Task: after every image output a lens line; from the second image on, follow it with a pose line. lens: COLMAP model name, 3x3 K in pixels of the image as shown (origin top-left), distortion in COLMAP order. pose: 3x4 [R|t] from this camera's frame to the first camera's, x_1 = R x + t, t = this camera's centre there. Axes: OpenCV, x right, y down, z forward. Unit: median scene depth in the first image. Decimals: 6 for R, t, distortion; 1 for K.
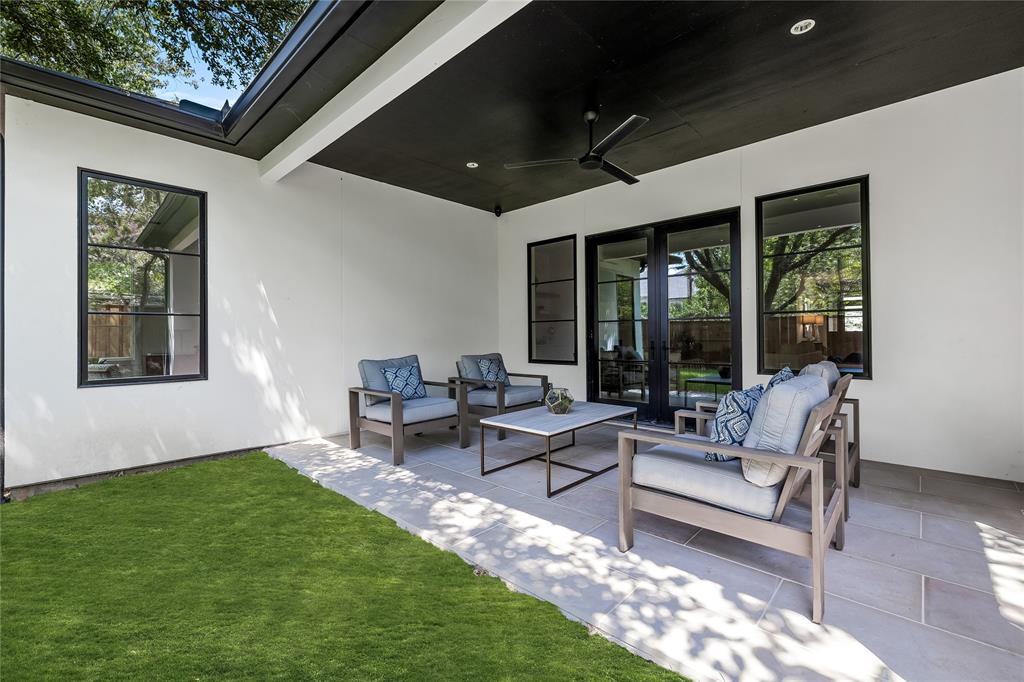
lens RADIAL K [[437.7, 0, 512.9], [0, 437.7, 340.0], [0, 0, 1]] dist [0.000426, 0.000034]
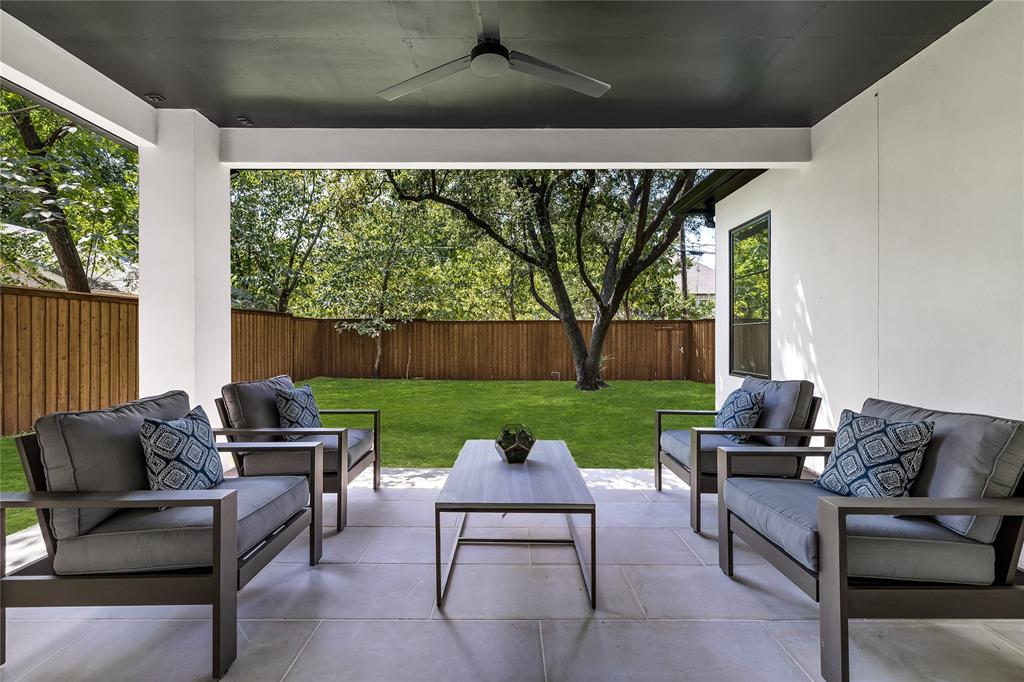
lens RADIAL K [[437.7, 0, 513.1], [0, 437.7, 330.7], [0, 0, 1]] dist [0.000426, 0.000034]
pose [[-0.724766, 0.004203, -0.688982, 0.965024], [0.003753, 0.999991, 0.002152, -0.080530], [0.688984, -0.001026, -0.724775, 2.413712]]
